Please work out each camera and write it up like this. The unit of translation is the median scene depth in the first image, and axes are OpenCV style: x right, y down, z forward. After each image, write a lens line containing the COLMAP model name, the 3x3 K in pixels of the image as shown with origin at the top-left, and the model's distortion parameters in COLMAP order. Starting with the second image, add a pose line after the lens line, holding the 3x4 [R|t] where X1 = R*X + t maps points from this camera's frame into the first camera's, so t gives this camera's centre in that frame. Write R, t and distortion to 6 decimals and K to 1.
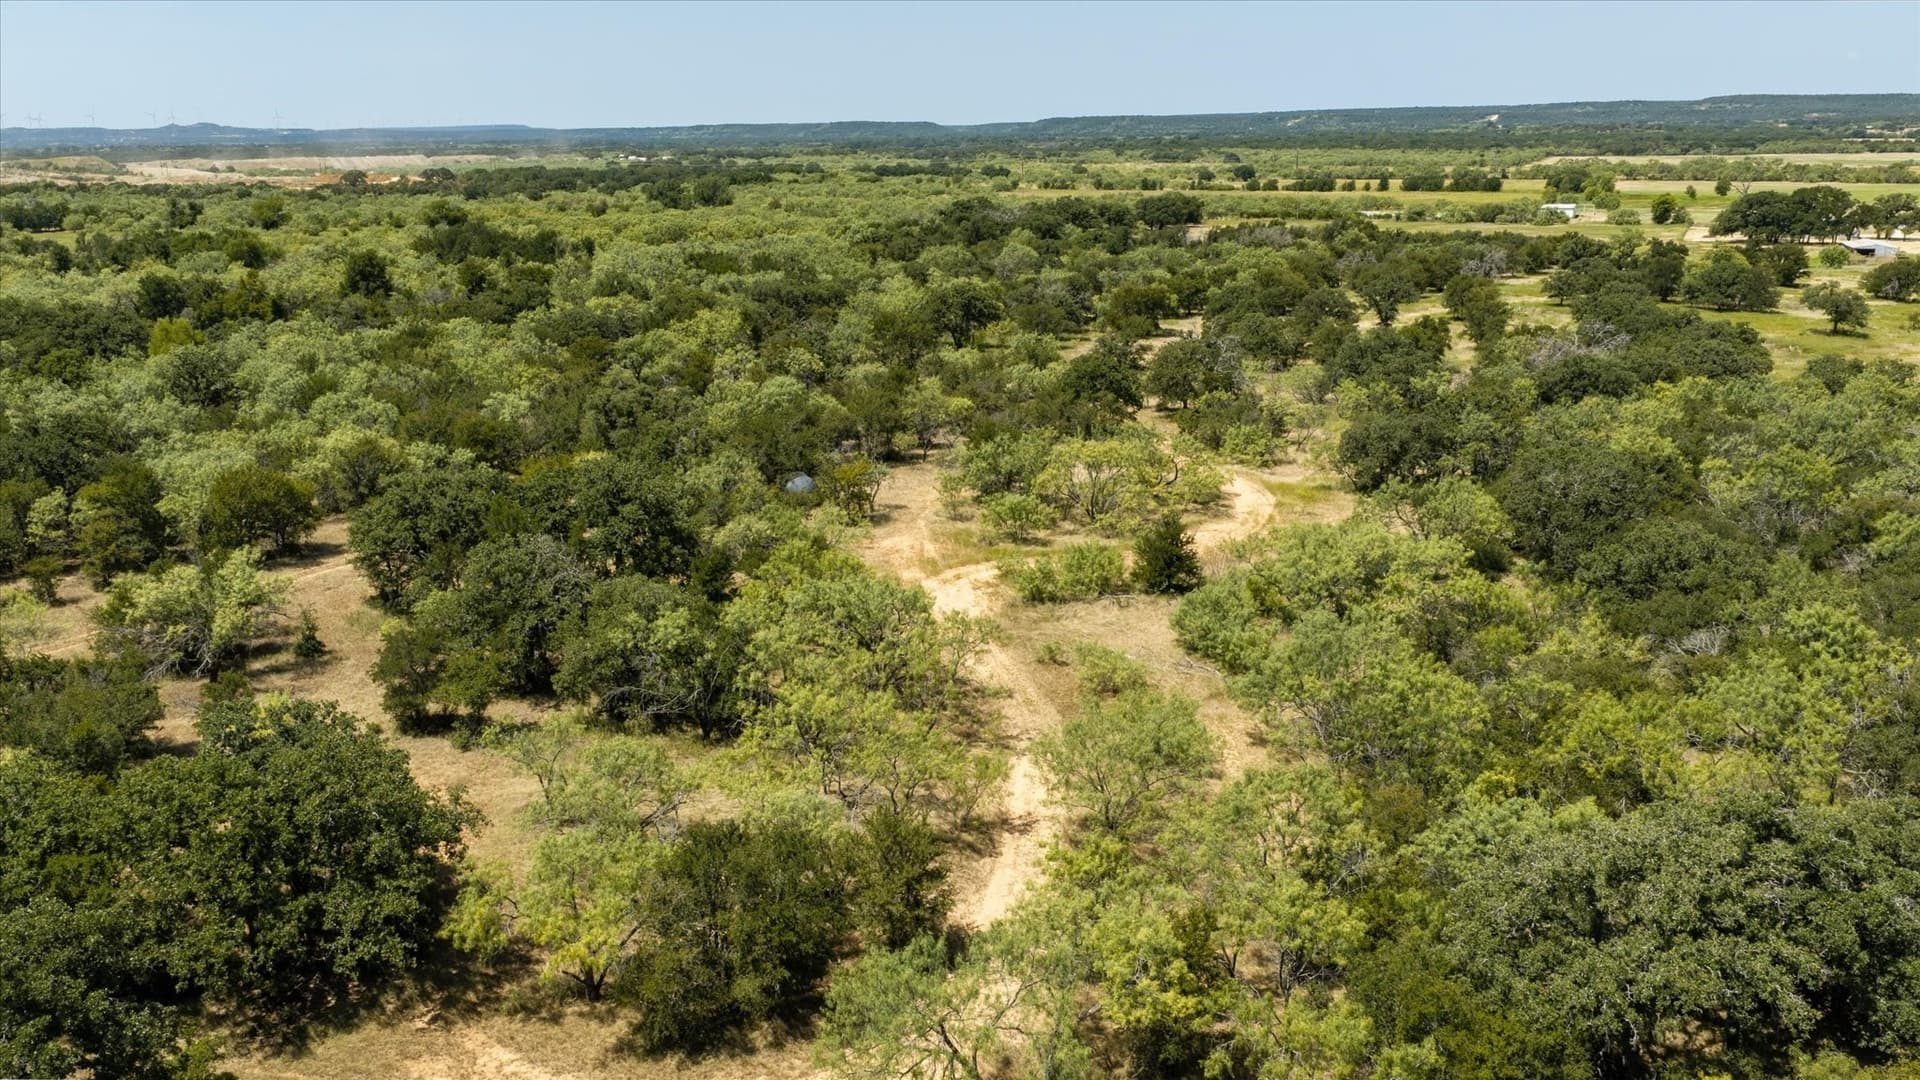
lens RADIAL K [[1602.5, 0, 960.0], [0, 1602.5, 540.0], [0, 0, 1]] dist [0.026749, -0.050486]
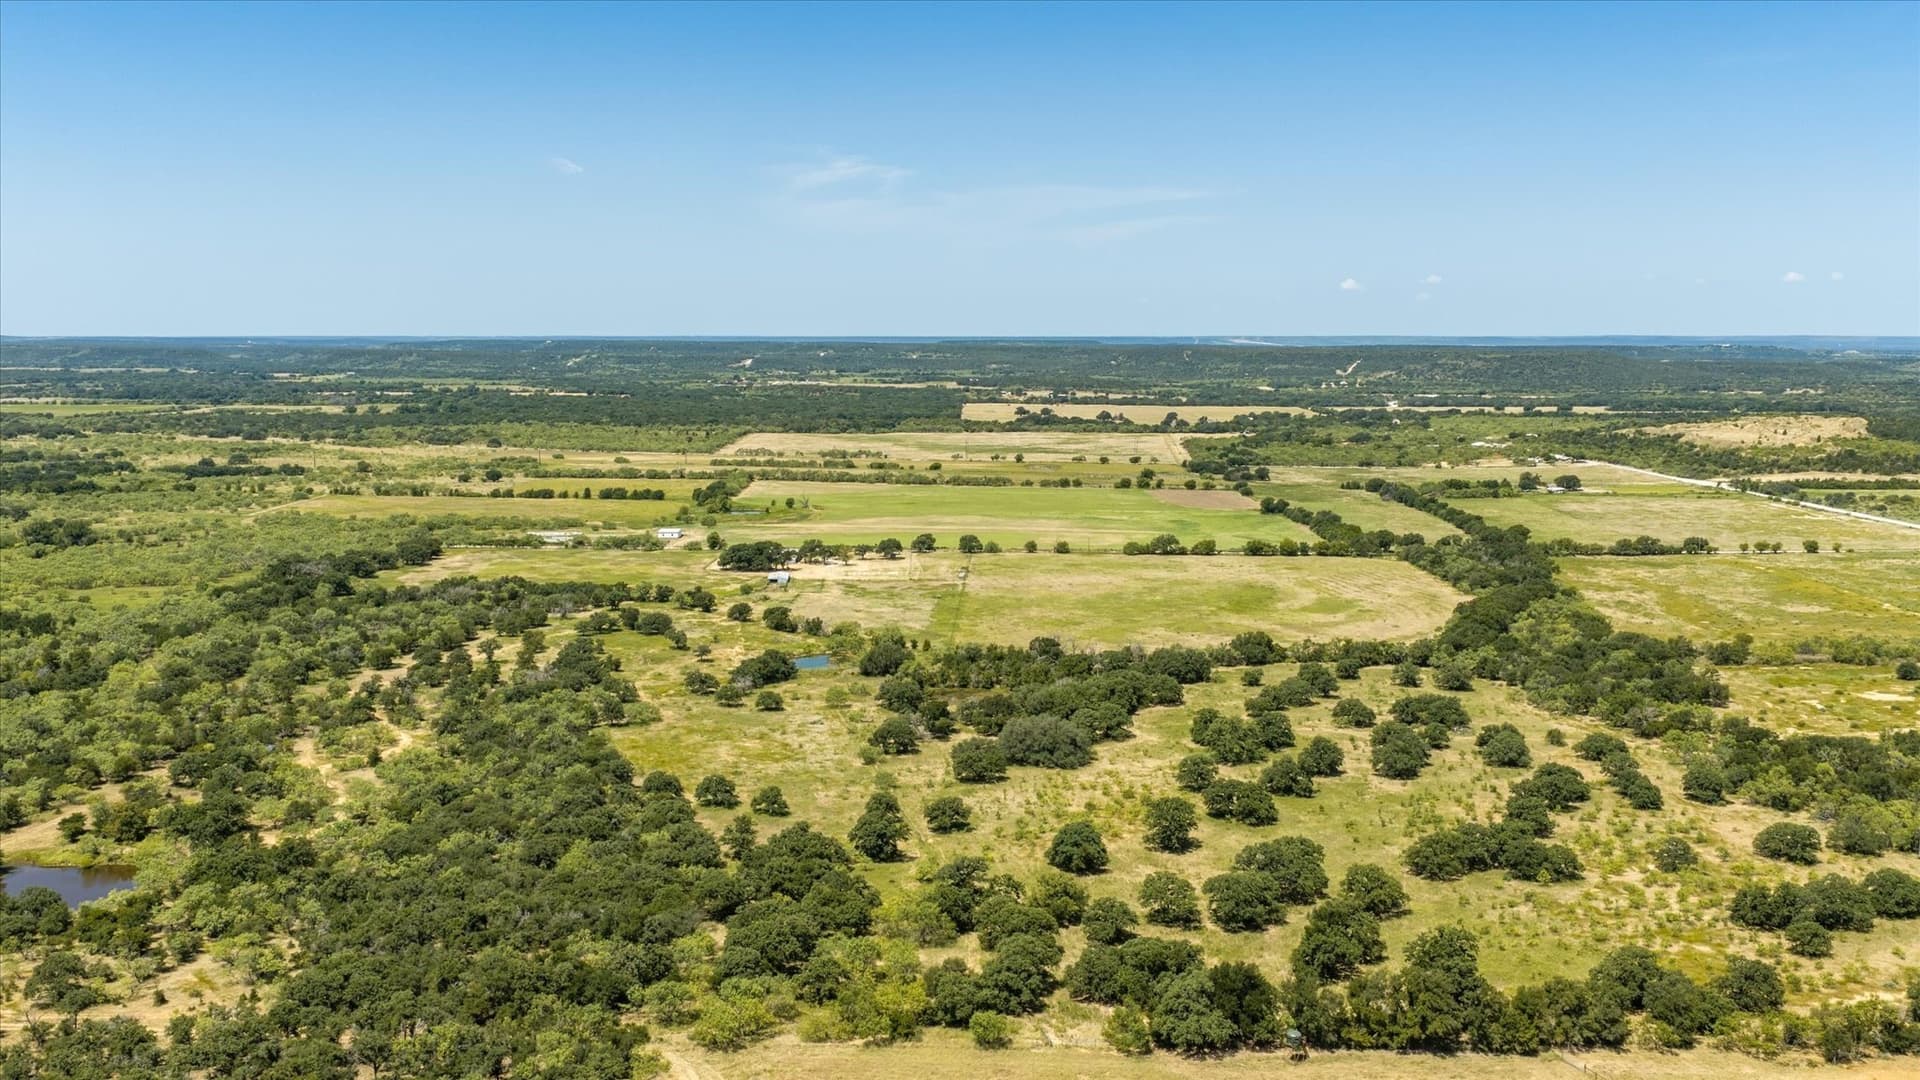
lens RADIAL K [[1602.5, 0, 960.0], [0, 1602.5, 540.0], [0, 0, 1]] dist [0.026749, -0.050486]
pose [[0.912080, -0.034286, 0.408576, -0.125855], [0.085414, 0.990523, -0.107554, 0.020711], [-0.401016, 0.132996, 0.906365, -2.527233]]
